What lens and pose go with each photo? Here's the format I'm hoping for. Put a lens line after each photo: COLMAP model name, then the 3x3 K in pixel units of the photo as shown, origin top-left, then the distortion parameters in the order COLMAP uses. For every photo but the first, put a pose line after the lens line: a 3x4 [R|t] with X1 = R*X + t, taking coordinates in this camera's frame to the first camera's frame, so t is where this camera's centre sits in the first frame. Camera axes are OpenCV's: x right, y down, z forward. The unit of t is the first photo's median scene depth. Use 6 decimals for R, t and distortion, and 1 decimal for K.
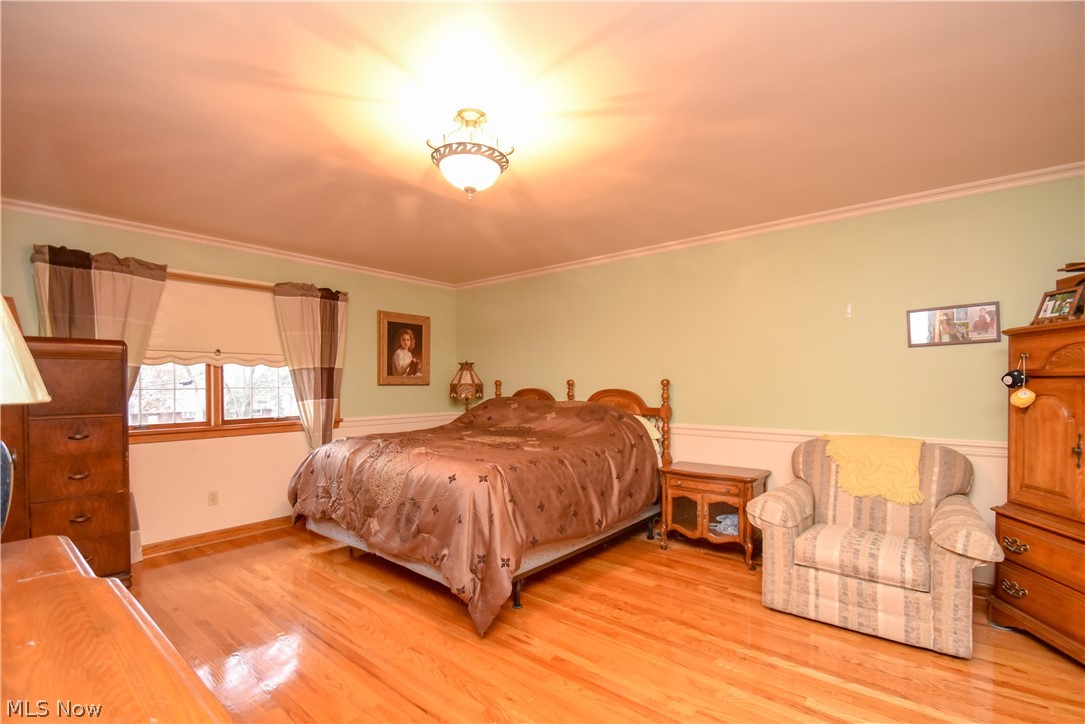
lens RADIAL K [[489.0, 0, 538.4], [0, 489.0, 379.1], [0, 0, 1]] dist [0.009577, -0.024760]
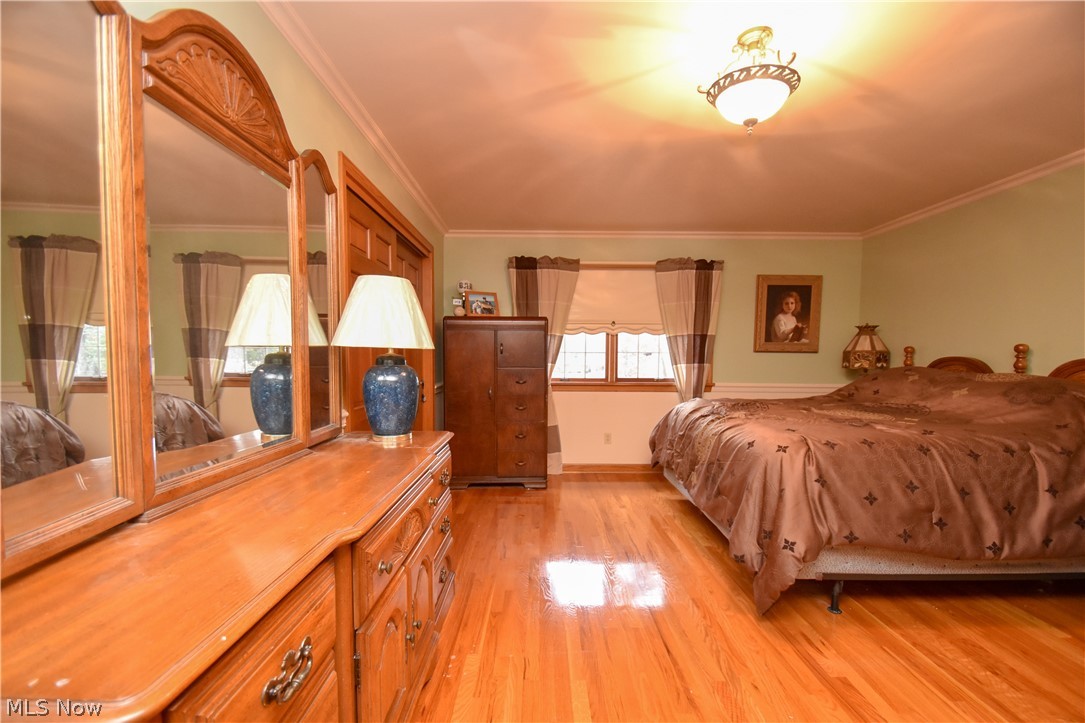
lens RADIAL K [[478.1, 0, 541.4], [0, 478.1, 377.4], [0, 0, 1]] dist [0.022846, -0.022112]
pose [[0.636595, 0.044418, -0.769918, 0.195456], [-0.006787, 0.998624, 0.052000, 0.022405], [0.771168, -0.027878, 0.636021, 0.081596]]
